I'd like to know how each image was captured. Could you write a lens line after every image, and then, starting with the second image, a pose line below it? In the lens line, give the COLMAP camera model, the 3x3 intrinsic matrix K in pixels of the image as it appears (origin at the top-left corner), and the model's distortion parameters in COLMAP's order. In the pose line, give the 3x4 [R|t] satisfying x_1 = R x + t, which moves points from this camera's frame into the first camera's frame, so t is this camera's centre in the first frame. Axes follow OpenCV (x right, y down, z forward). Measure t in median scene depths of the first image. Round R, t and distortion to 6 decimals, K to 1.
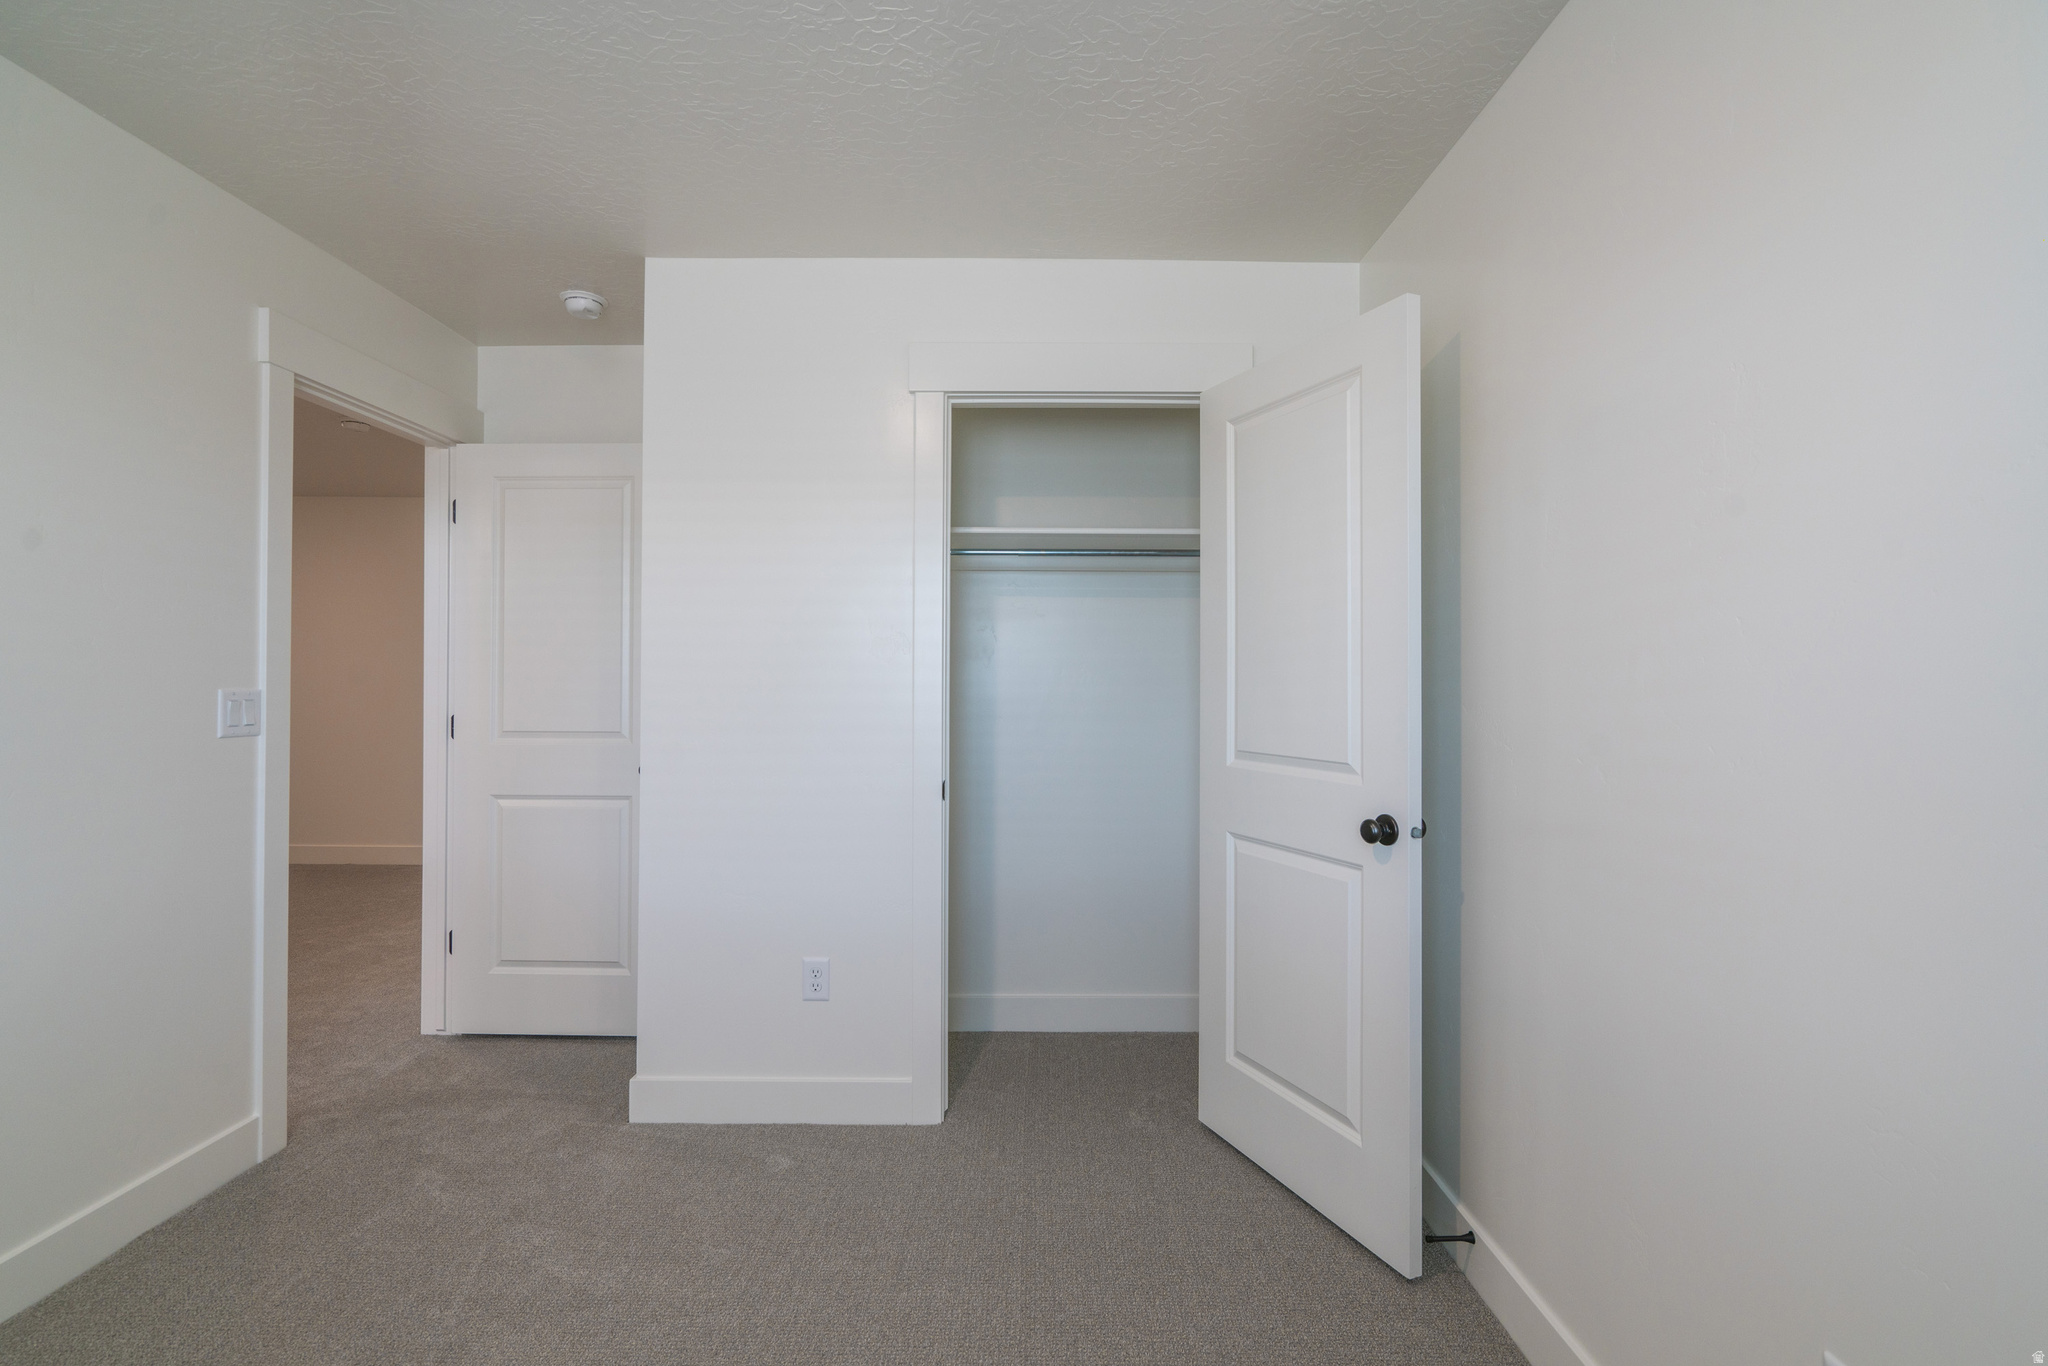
lens RADIAL K [[932.6, 0, 1026.5], [0, 932.6, 670.3], [0, 0, 1]] dist [-0.005455, 0.001854]
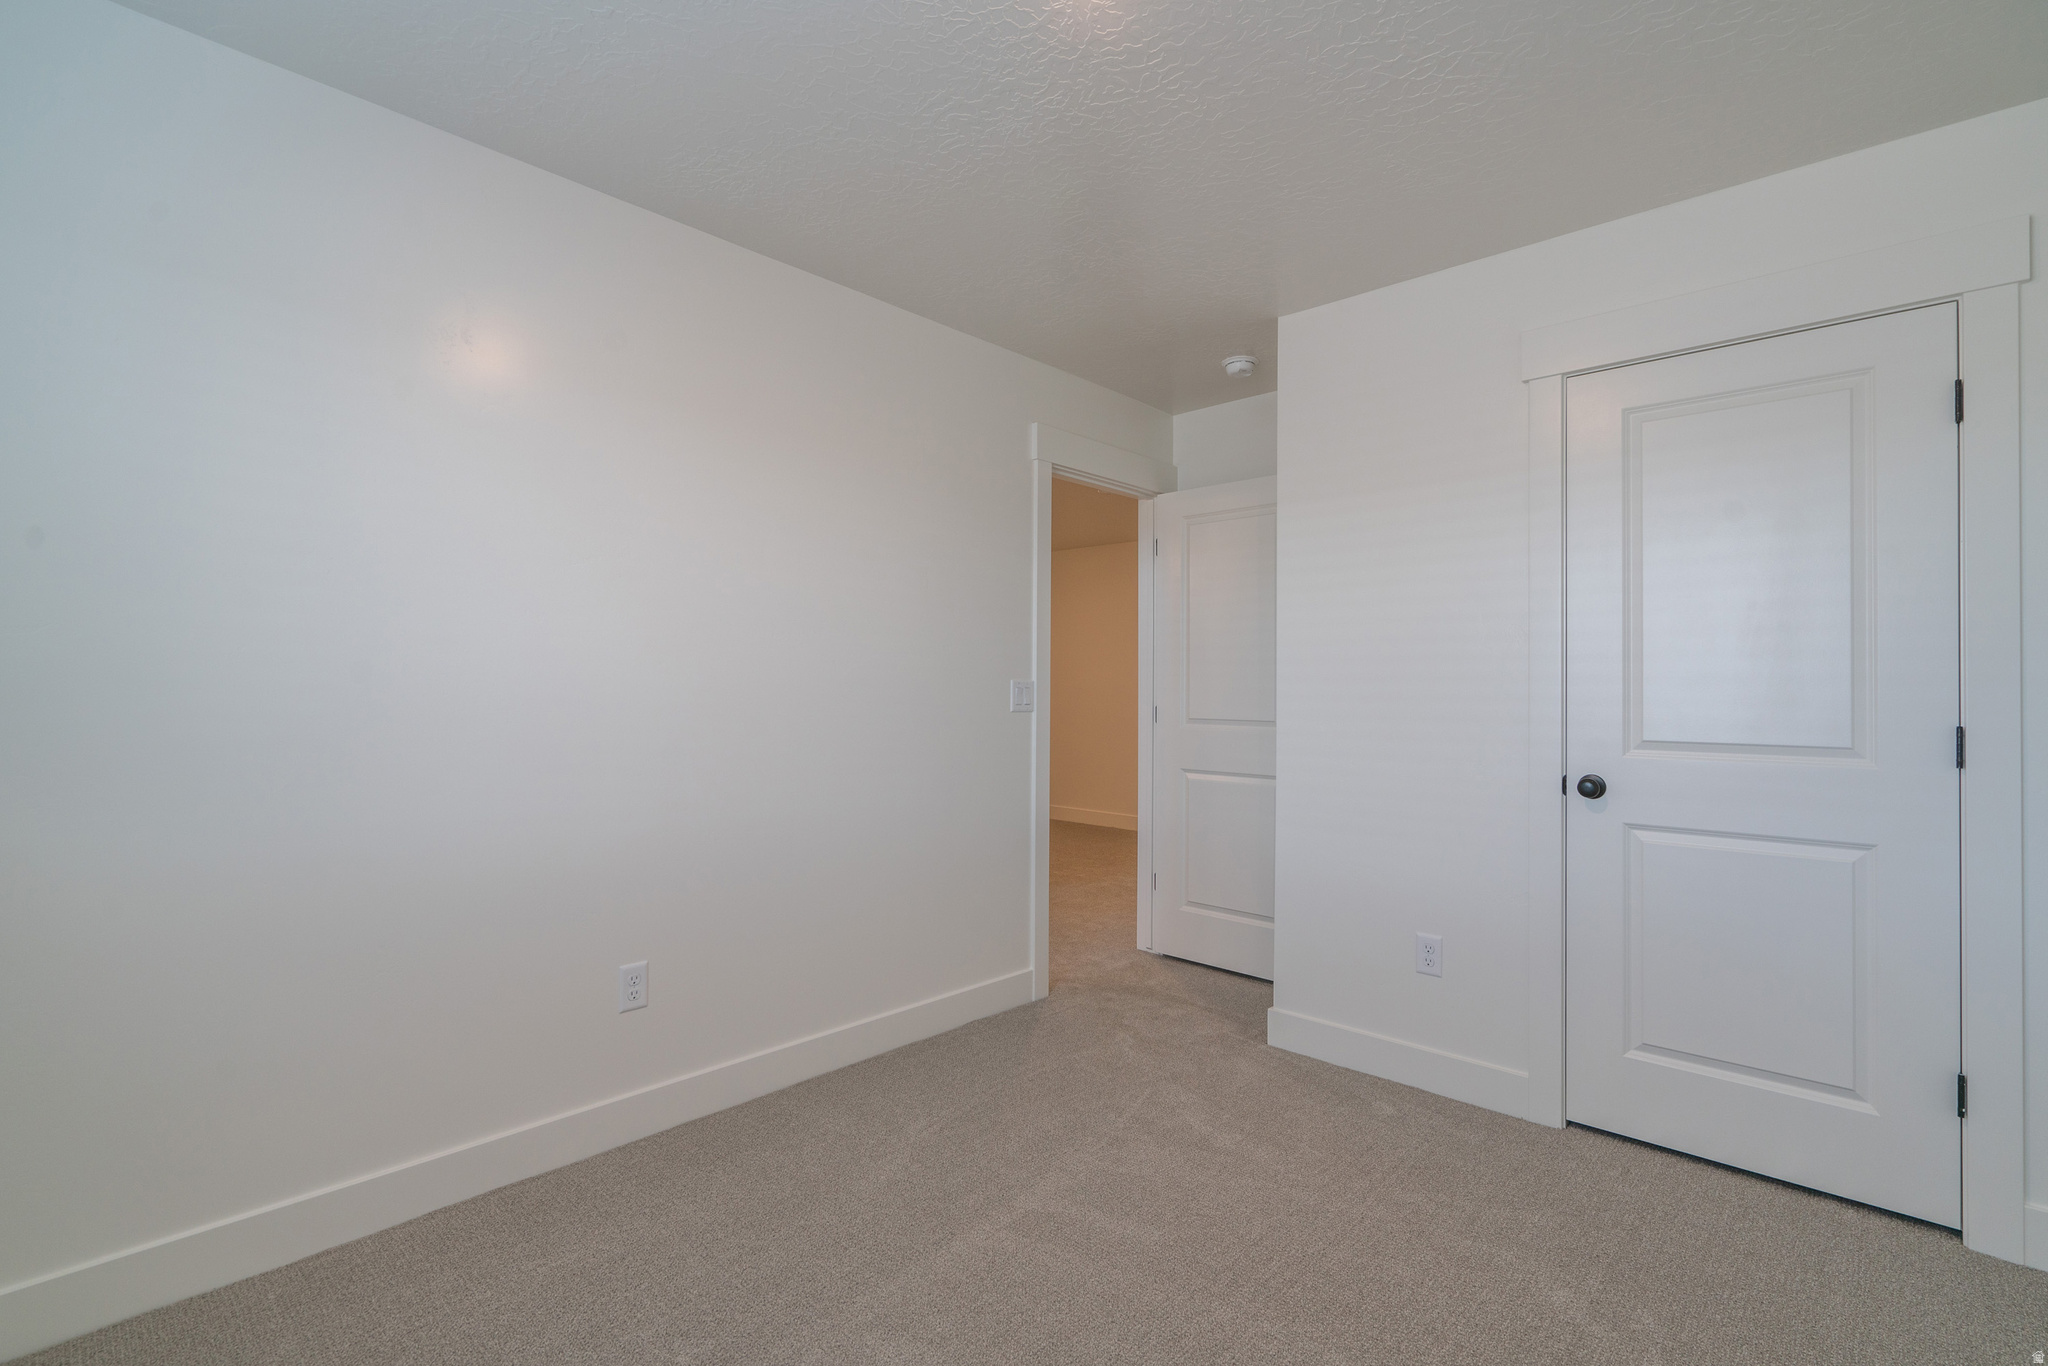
lens RADIAL K [[932.6, 0, 1028.3], [0, 932.6, 683.4], [0, 0, 1]] dist [-0.005455, 0.001854]
pose [[0.736003, -0.002118, -0.676975, 0.157249], [0.000192, 0.999996, -0.002920, 0.026305], [0.676978, 0.002019, 0.736001, -0.087944]]
